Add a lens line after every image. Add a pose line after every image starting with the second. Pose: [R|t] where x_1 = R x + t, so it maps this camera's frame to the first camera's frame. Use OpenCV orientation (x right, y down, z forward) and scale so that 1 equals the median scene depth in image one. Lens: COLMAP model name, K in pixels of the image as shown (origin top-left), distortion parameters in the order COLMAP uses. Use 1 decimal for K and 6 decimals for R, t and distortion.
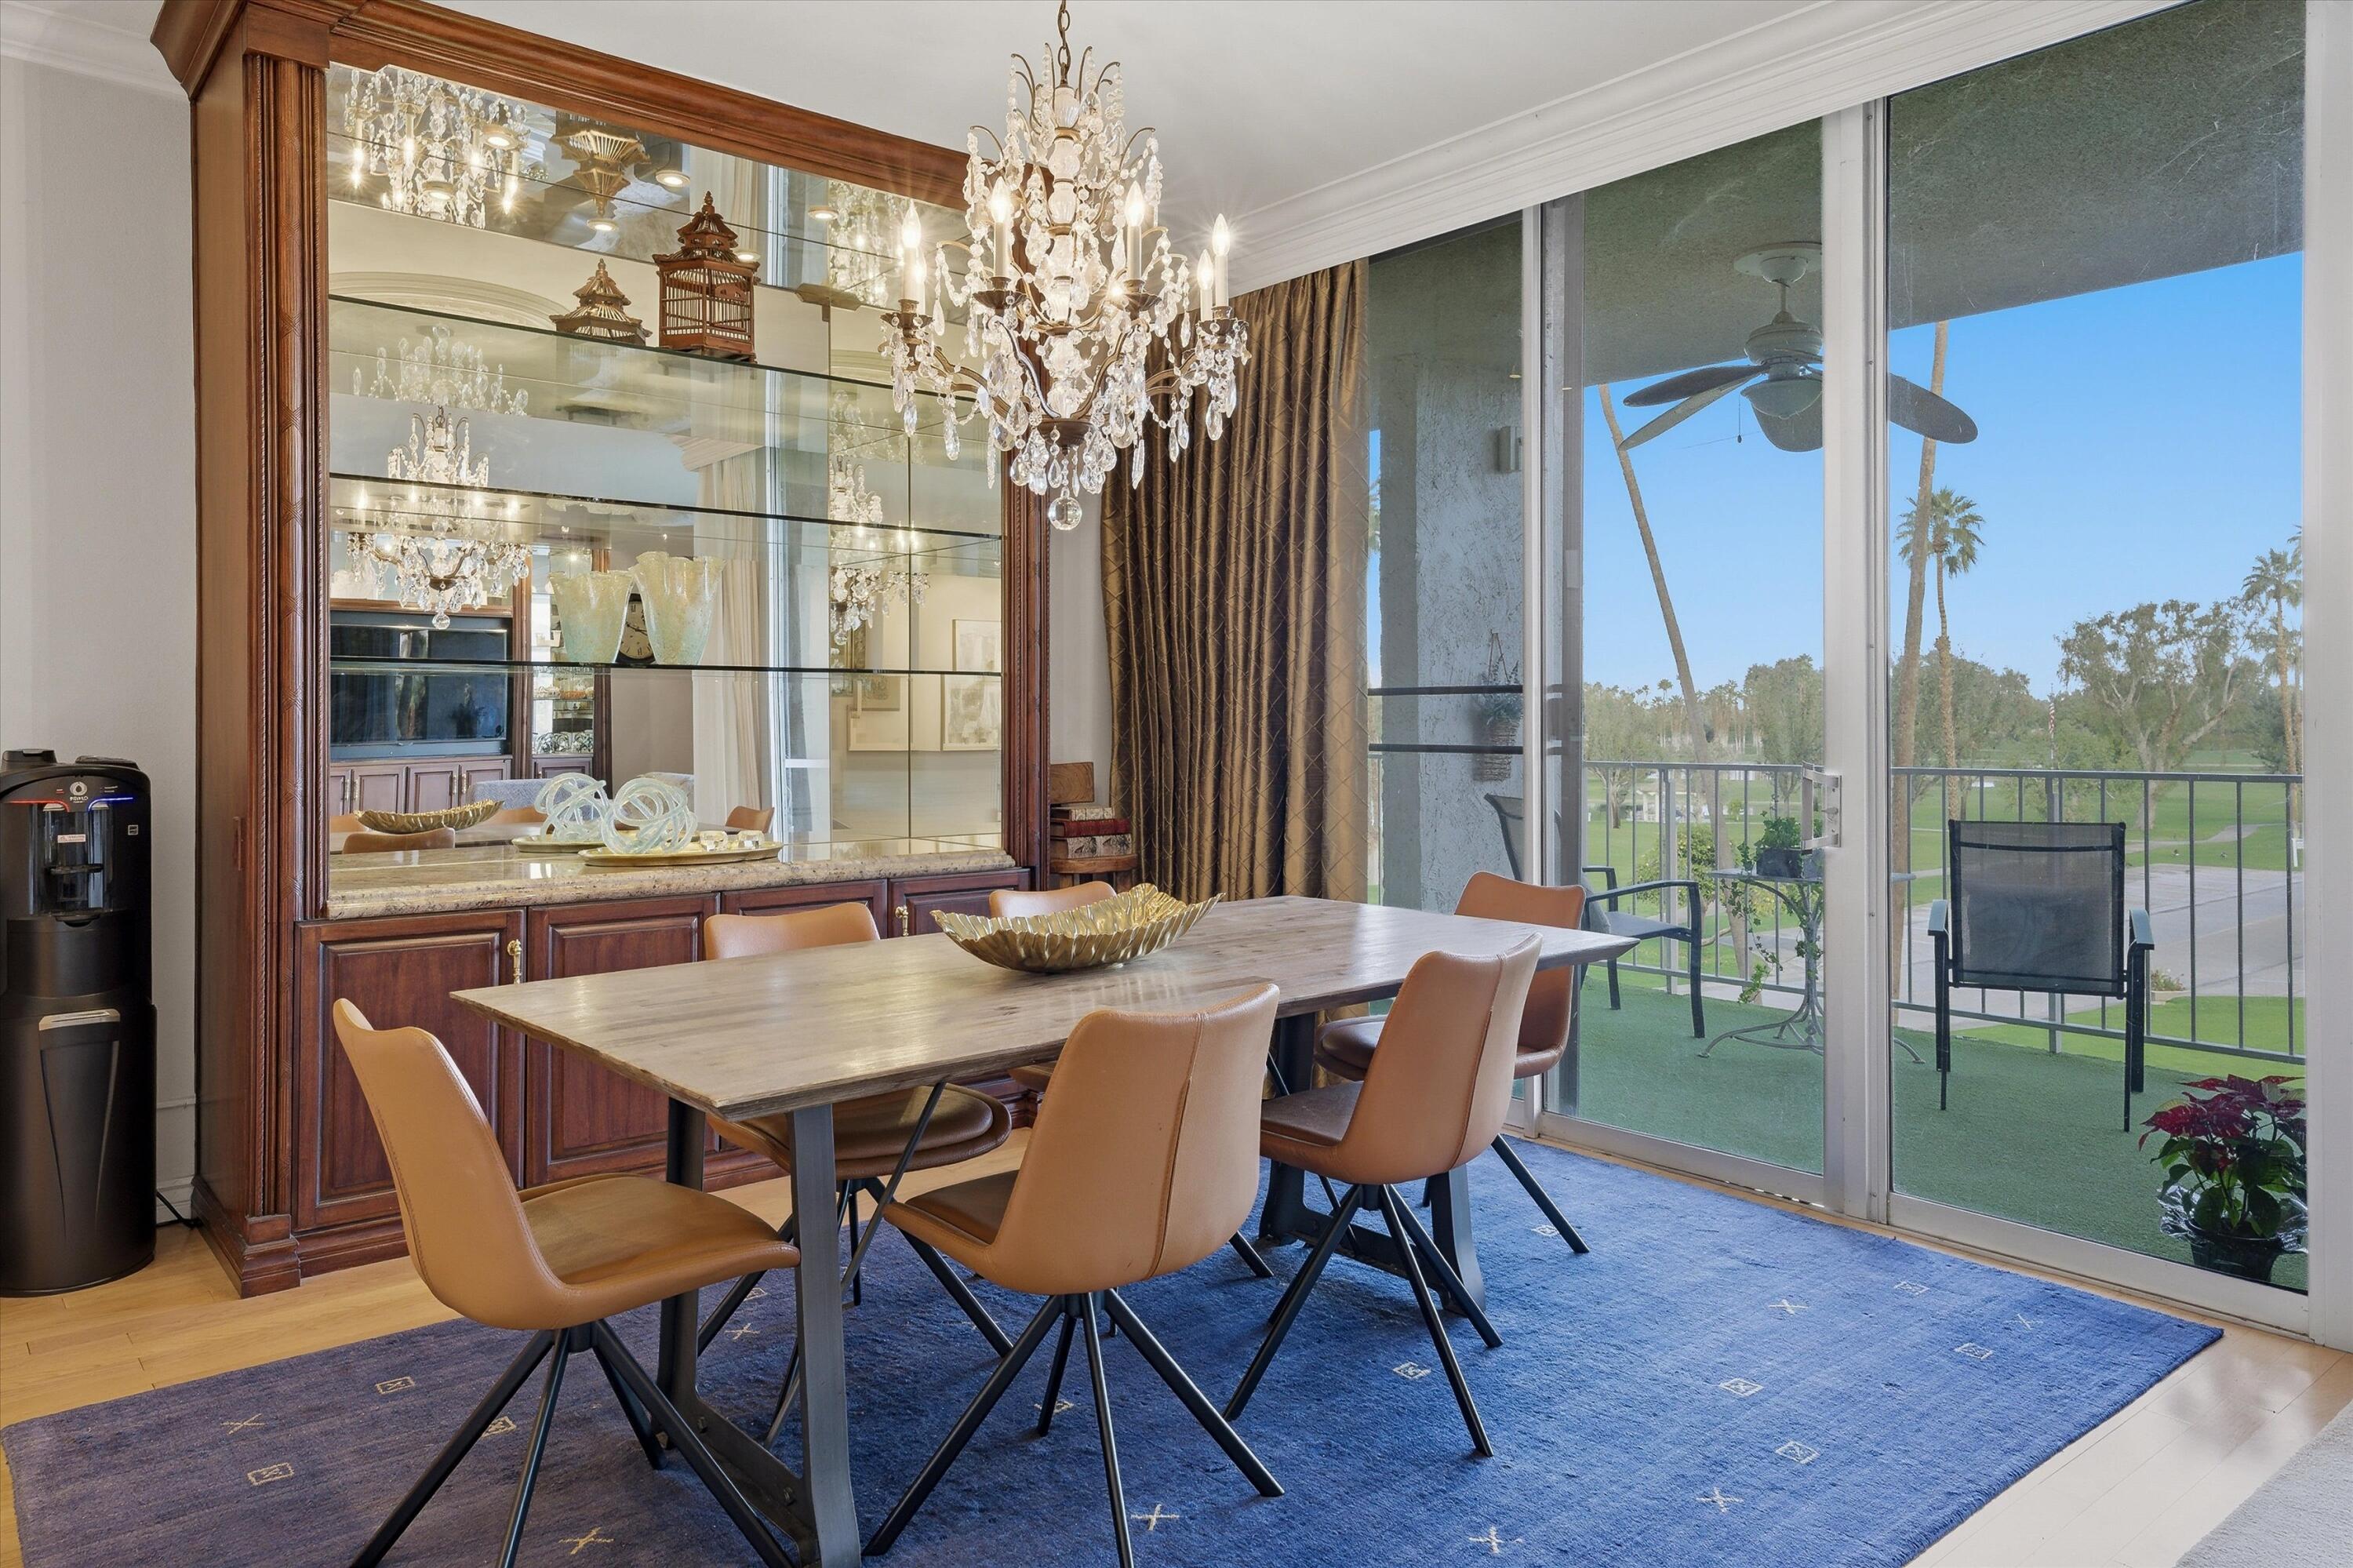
lens RADIAL K [[1502.1, 0, 1122.8], [0, 1502.1, 745.8], [0, 0, 1]] dist [0.021168, 0.001497]
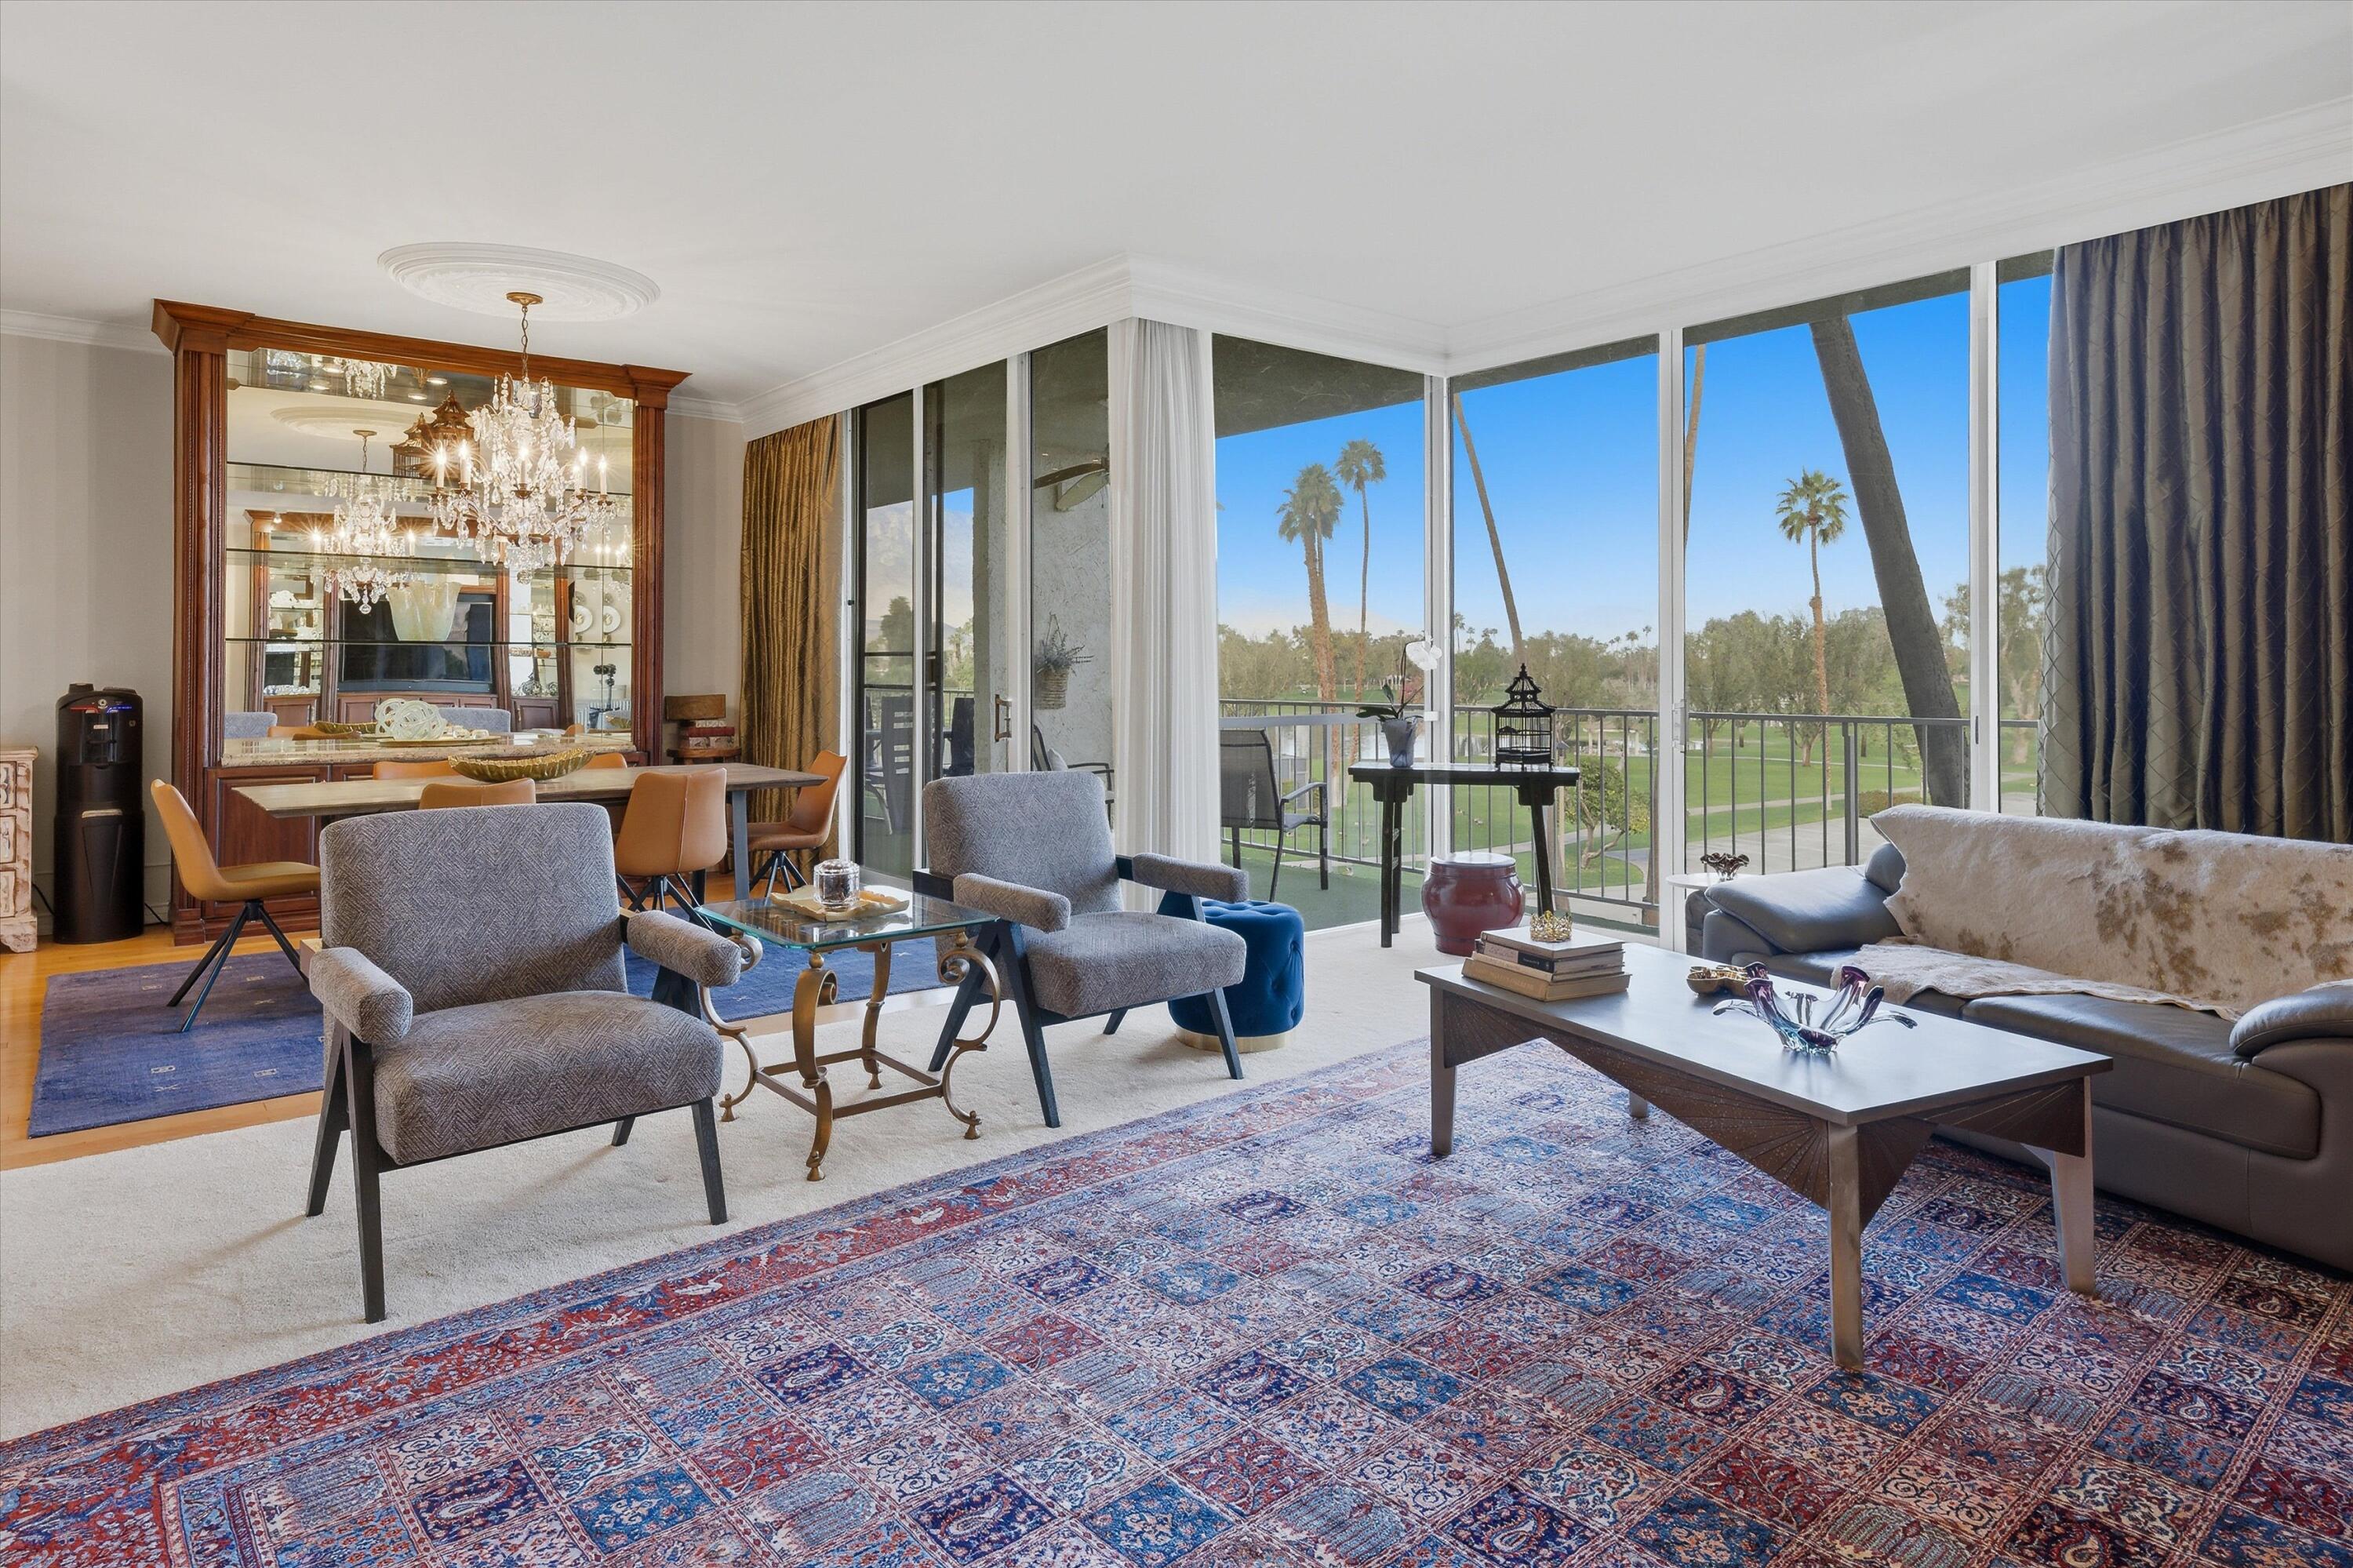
lens RADIAL K [[1329.0, 0, 1137.9], [0, 1329.0, 677.3], [0, 0, 1]] dist [0.000734, 0.000595]
pose [[0.999816, 0.001743, -0.019103, 0.135100], [-0.001914, 0.999958, -0.008964, 0.001249], [0.019086, 0.008999, 0.999777, -0.140429]]
